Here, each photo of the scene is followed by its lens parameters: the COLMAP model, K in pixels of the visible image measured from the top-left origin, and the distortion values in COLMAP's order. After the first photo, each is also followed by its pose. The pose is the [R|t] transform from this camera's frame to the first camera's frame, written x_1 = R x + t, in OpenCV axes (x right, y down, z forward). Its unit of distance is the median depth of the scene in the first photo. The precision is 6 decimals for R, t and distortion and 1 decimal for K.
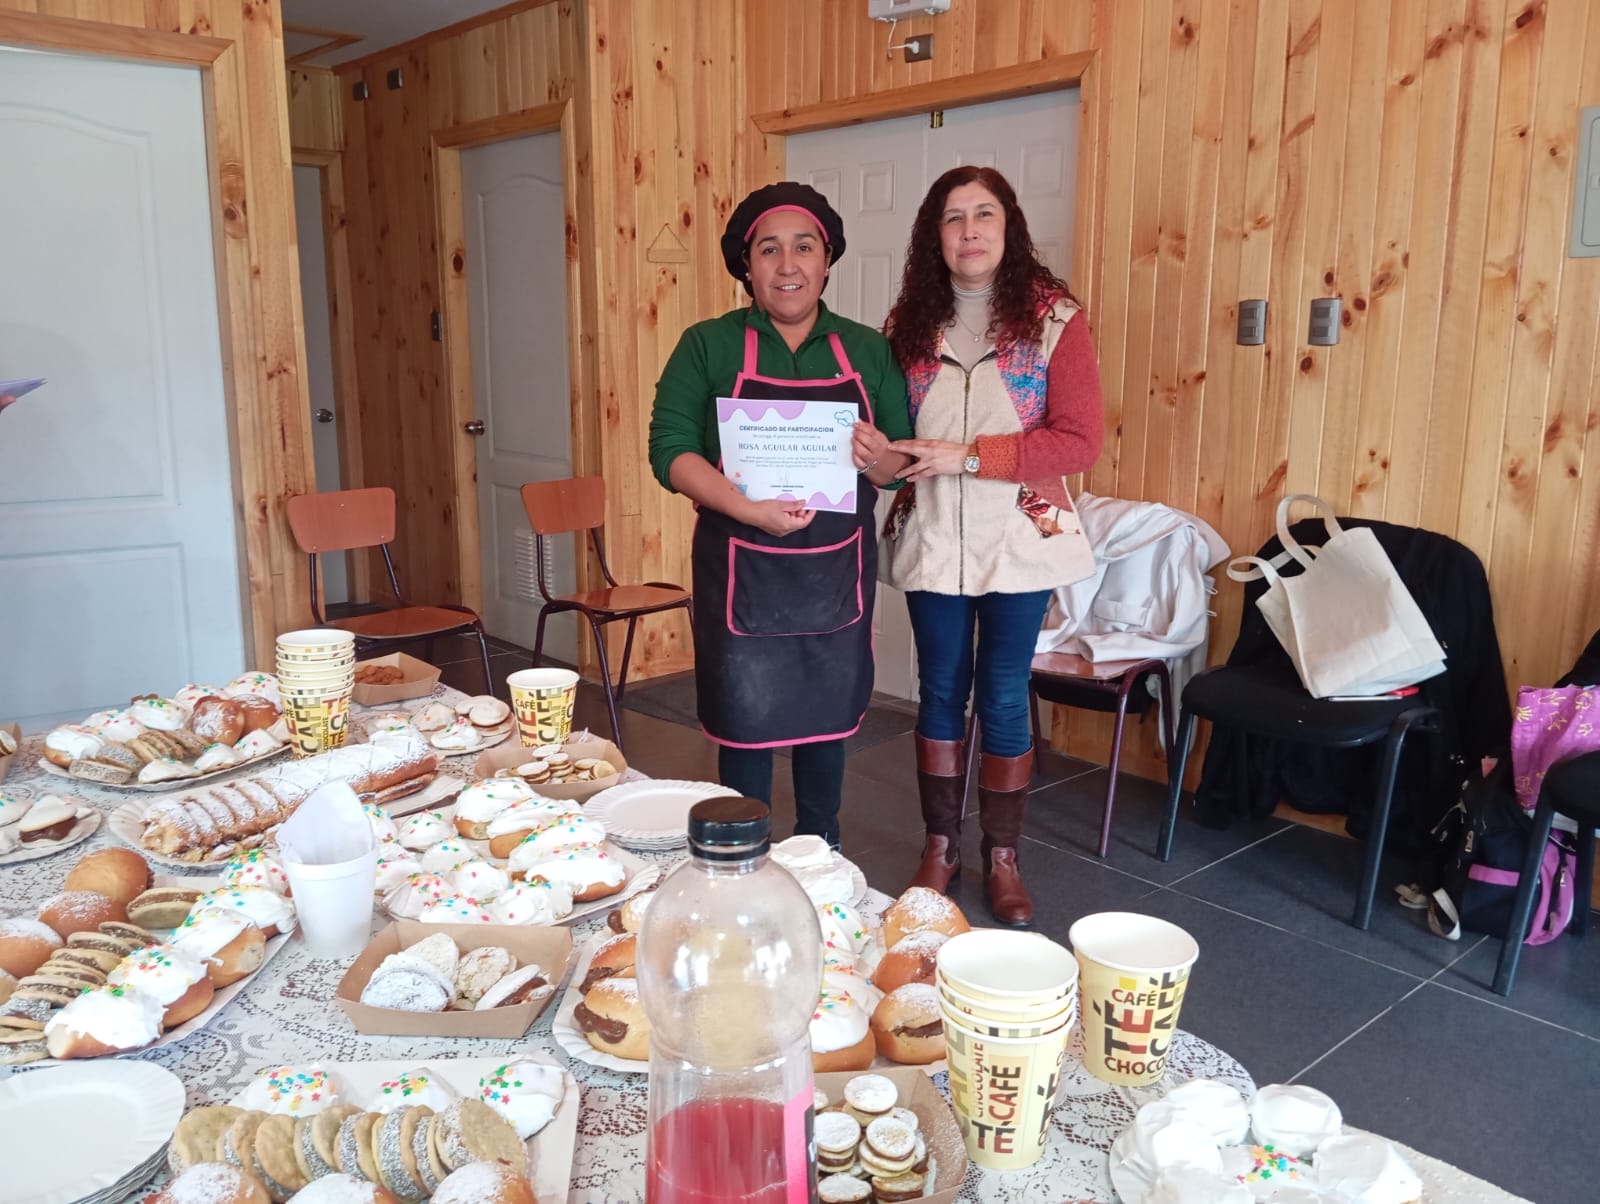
lens RADIAL K [[1296.4, 0, 798.7], [0, 1296.4, 593.3], [0, 0, 1]] dist [0.091511, -0.172108]
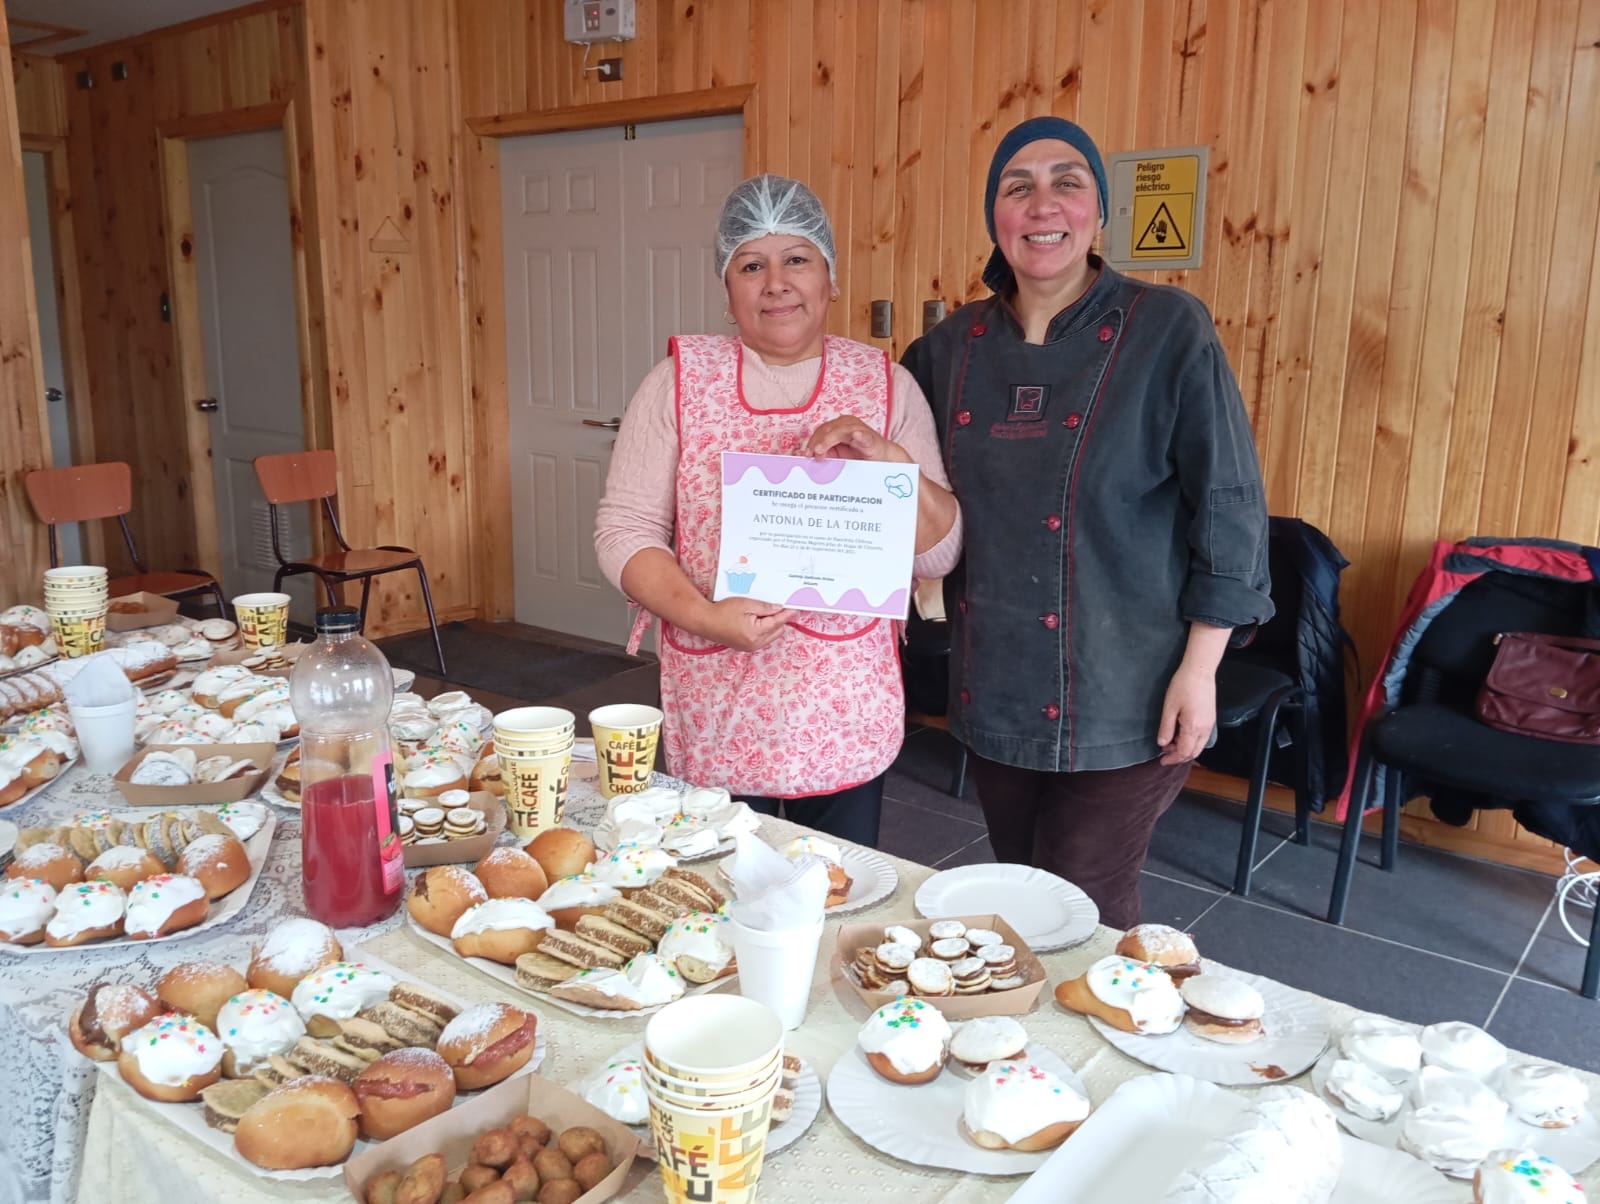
lens RADIAL K [[1296.4, 0, 792.2], [0, 1296.4, 592.4], [0, 0, 1]] dist [0.091511, -0.172108]
pose [[0.985453, -0.028417, 0.167557, 0.050630], [0.025255, 0.999461, 0.020971, 0.020346], [-0.168063, -0.016434, 0.985639, -0.181150]]
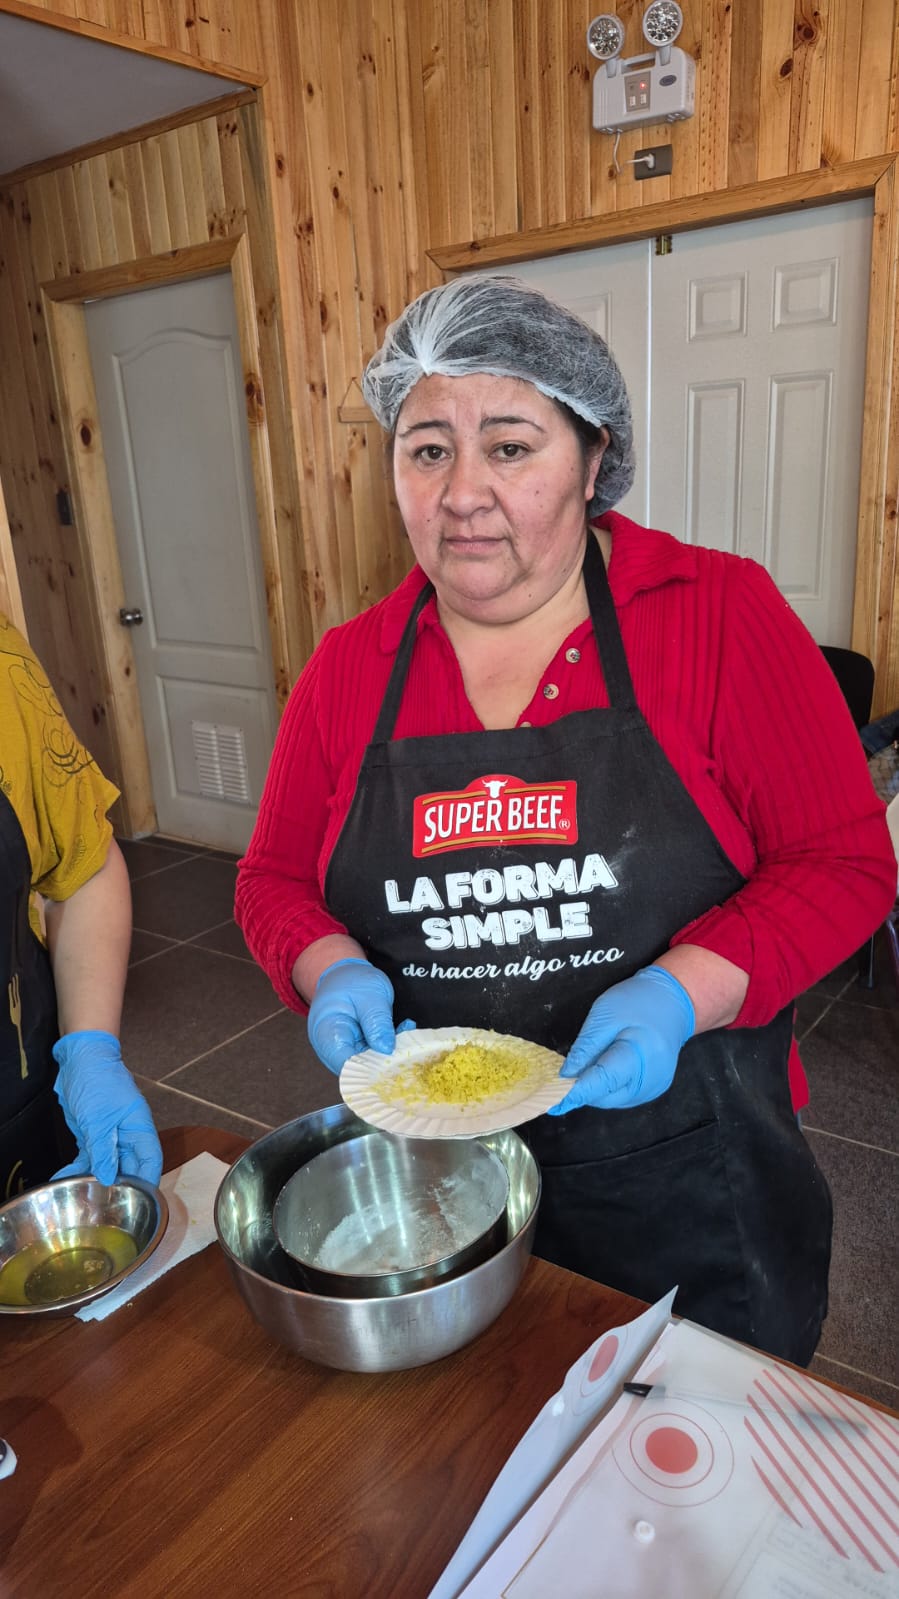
lens RADIAL K [[1118.8, 0, 447.4], [0, 1118.8, 821.6], [0, 0, 1]] dist [0.024569, -0.019513]
pose [[0.977472, -0.116764, 0.175824, -0.276052], [0.098507, 0.989123, 0.109238, -0.073975], [-0.186667, -0.089457, 0.978342, 0.258844]]
